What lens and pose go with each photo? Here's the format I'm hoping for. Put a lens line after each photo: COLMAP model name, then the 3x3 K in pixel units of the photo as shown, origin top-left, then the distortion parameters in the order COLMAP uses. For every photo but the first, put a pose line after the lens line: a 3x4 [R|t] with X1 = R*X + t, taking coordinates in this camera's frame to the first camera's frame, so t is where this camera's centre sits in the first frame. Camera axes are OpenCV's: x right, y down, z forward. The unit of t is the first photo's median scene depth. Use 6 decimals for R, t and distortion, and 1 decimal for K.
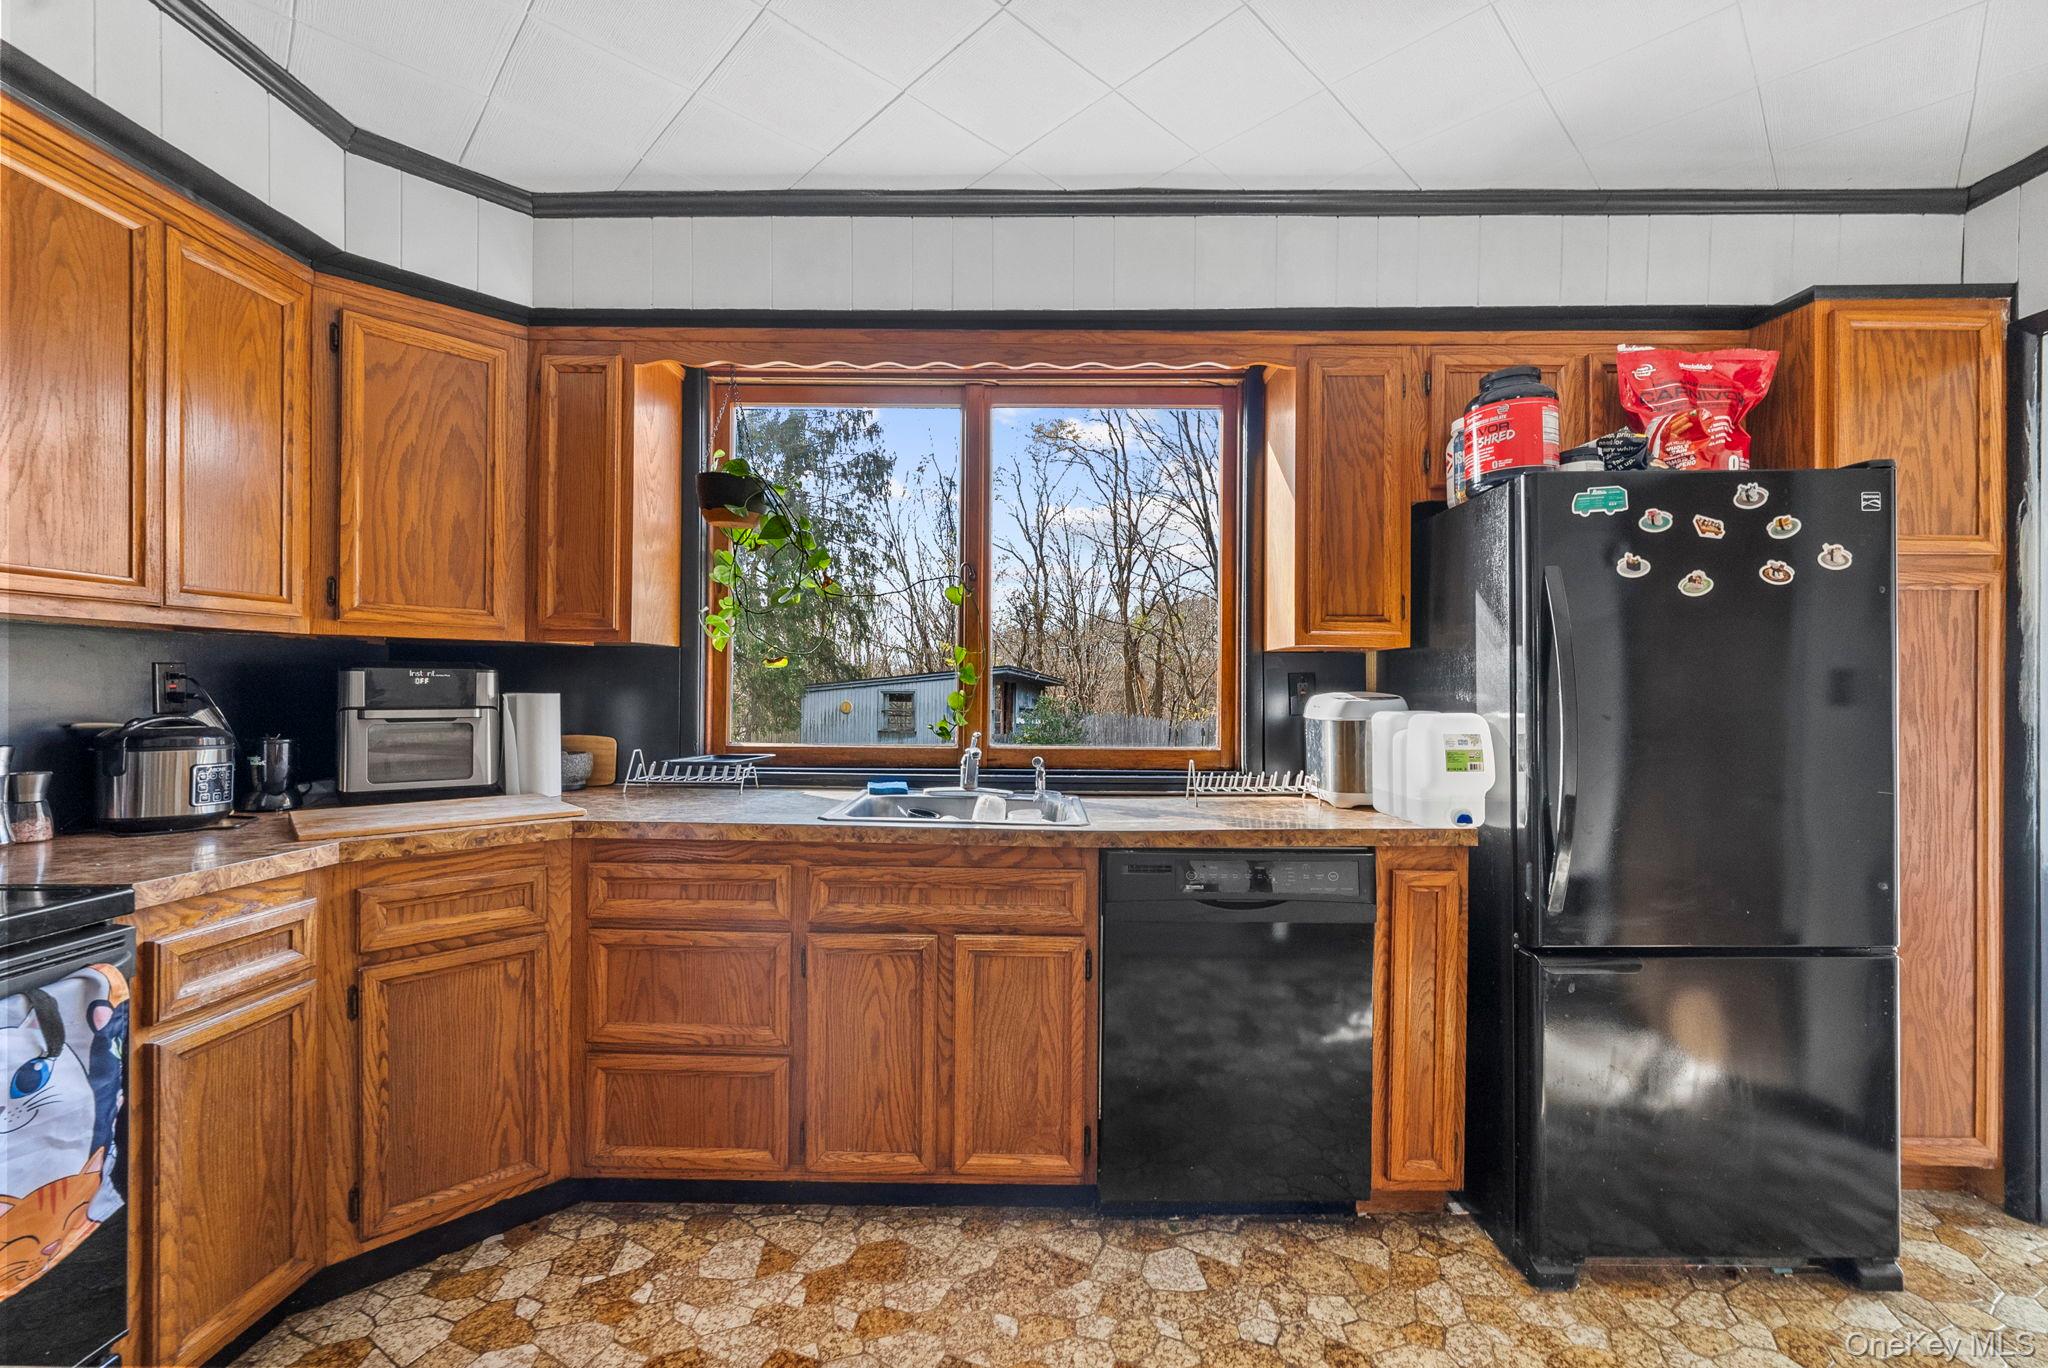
lens RADIAL K [[844.6, 0, 1024.0], [0, 844.6, 684.0], [0, 0, 1]] dist [-0.002066, -0.000792]
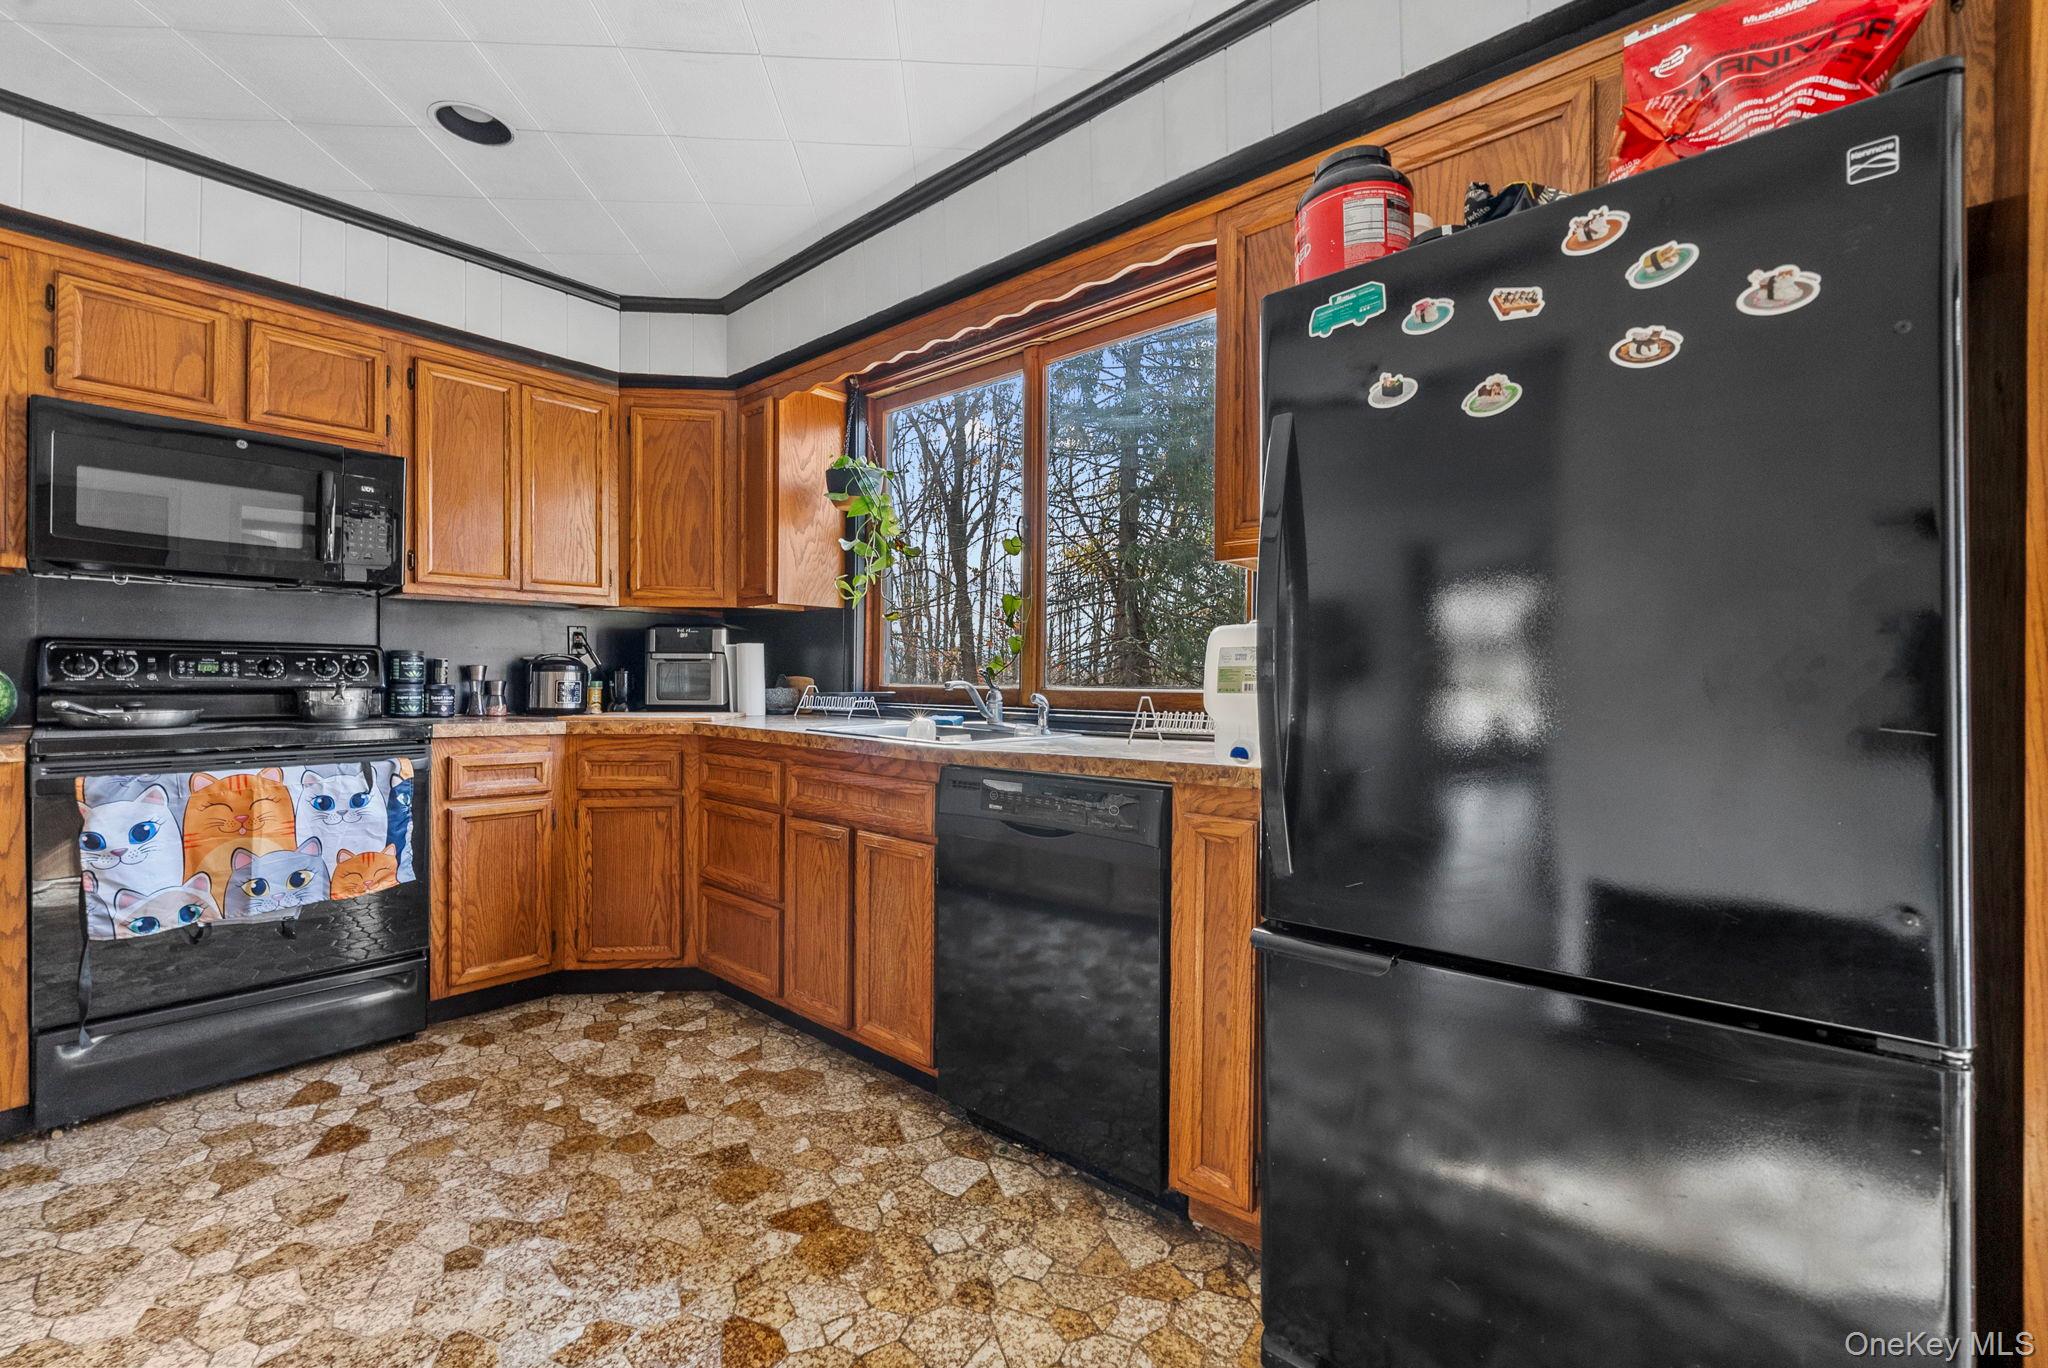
lens RADIAL K [[847.1, 0, 1027.0], [0, 847.1, 675.8], [0, 0, 1]] dist [-0.003329, -0.000422]
pose [[0.761264, -0.004037, -0.648429, 0.907823], [0.000349, 0.999983, -0.005817, 0.094215], [0.648442, 0.004202, 0.761253, 0.268736]]
